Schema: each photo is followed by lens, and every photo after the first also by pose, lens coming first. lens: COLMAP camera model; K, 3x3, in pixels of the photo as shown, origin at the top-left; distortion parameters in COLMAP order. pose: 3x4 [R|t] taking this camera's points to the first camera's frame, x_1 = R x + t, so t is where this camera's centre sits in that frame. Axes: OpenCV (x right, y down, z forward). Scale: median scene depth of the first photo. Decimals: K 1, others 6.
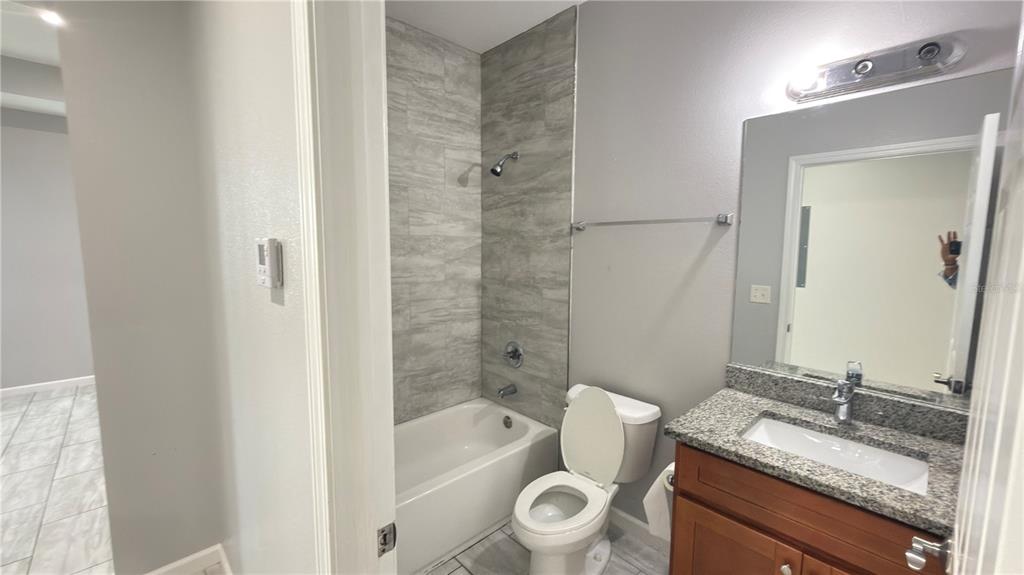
lens RADIAL K [[410.6, 0, 511.8], [0, 410.6, 287.9], [0, 0, 1]] dist [0.002928, 0.000005]
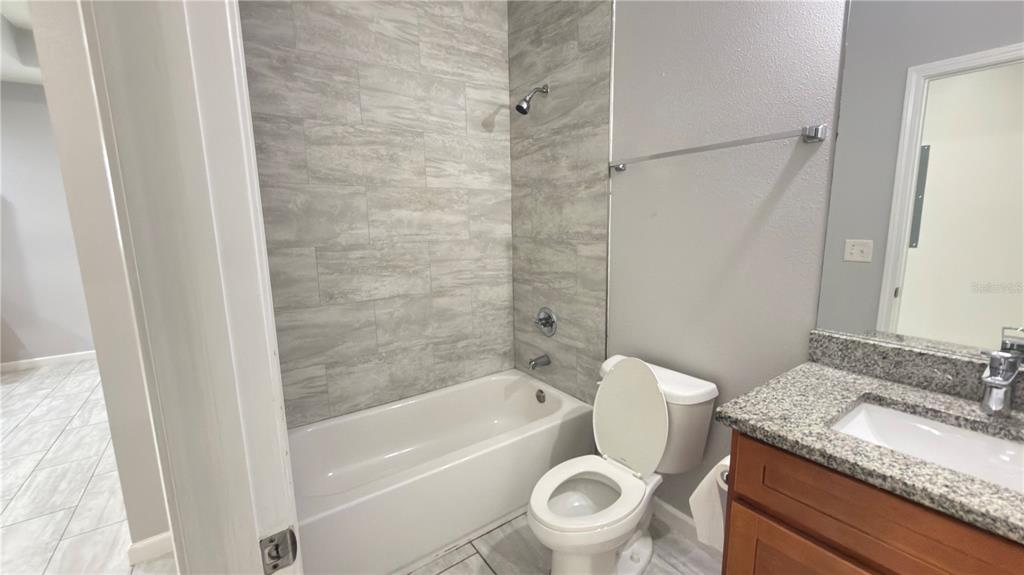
lens RADIAL K [[410.6, 0, 512.1], [0, 410.6, 288.3], [0, 0, 1]] dist [0.002928, 0.000005]
pose [[0.989354, -0.002259, -0.145511, 0.079767], [0.010953, 0.998199, 0.058973, 0.049734], [0.145116, -0.059939, 0.987597, 0.156840]]
